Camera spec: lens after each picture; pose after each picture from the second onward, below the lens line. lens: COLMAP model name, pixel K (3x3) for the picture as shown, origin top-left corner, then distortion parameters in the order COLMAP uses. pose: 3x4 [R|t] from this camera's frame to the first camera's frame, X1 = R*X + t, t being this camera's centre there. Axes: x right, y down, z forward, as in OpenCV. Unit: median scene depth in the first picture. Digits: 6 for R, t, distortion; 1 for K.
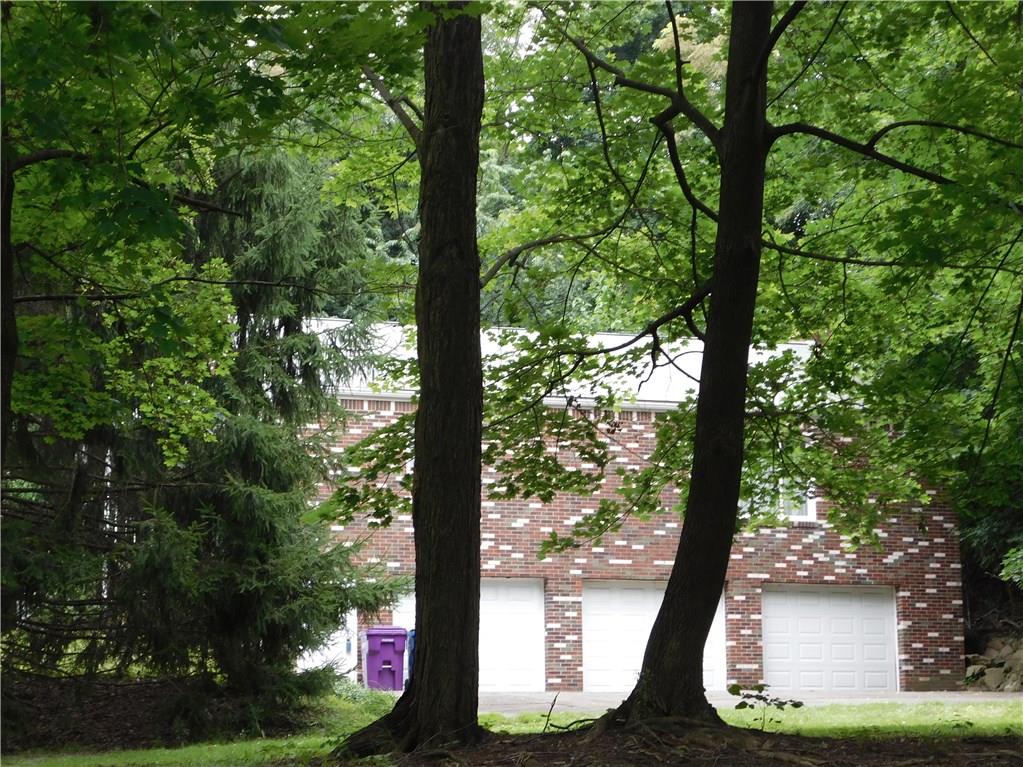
lens RADIAL K [[2206.9, 0, 511.5], [0, 2206.9, 383.5], [0, 0, 1]] dist [0.017985, 0.181208]
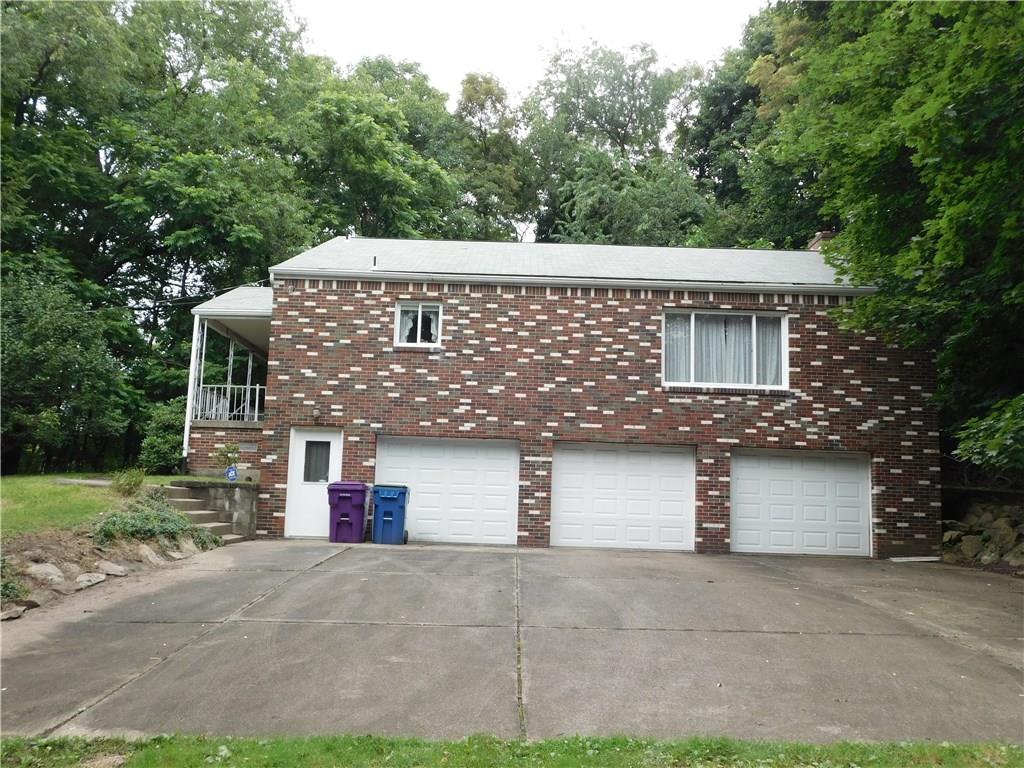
lens RADIAL K [[897.3, 0, 512.0], [0, 897.3, 384.0], [0, 0, 1]] dist [-0.006492, 0.001430]
pose [[0.954873, 0.000634, -0.297014, 0.139616], [0.011269, 0.999200, 0.038364, 0.041682], [0.296801, -0.039980, 0.954102, 0.552179]]
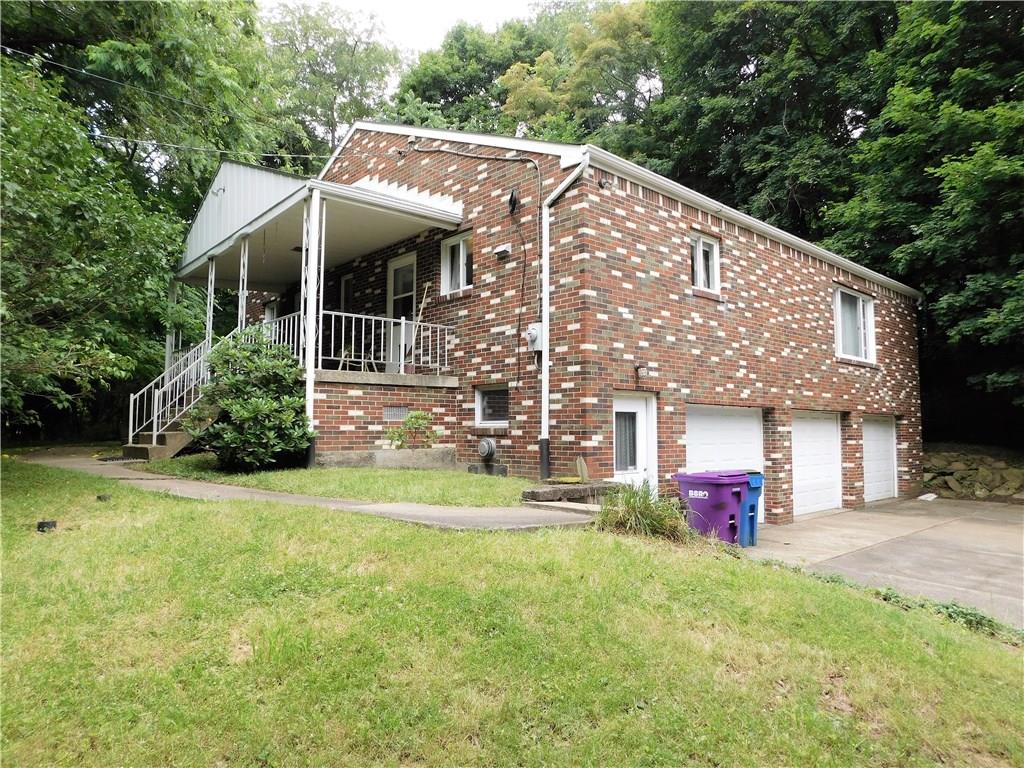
lens RADIAL K [[676.4, 0, 512.0], [0, 676.4, 384.0], [0, 0, 1]] dist [-0.076774, 0.057962]
pose [[0.903718, 0.041227, 0.426138, -0.211662], [-0.085388, 0.992712, 0.085042, 0.059358], [-0.419526, -0.113241, 0.900652, 0.749143]]
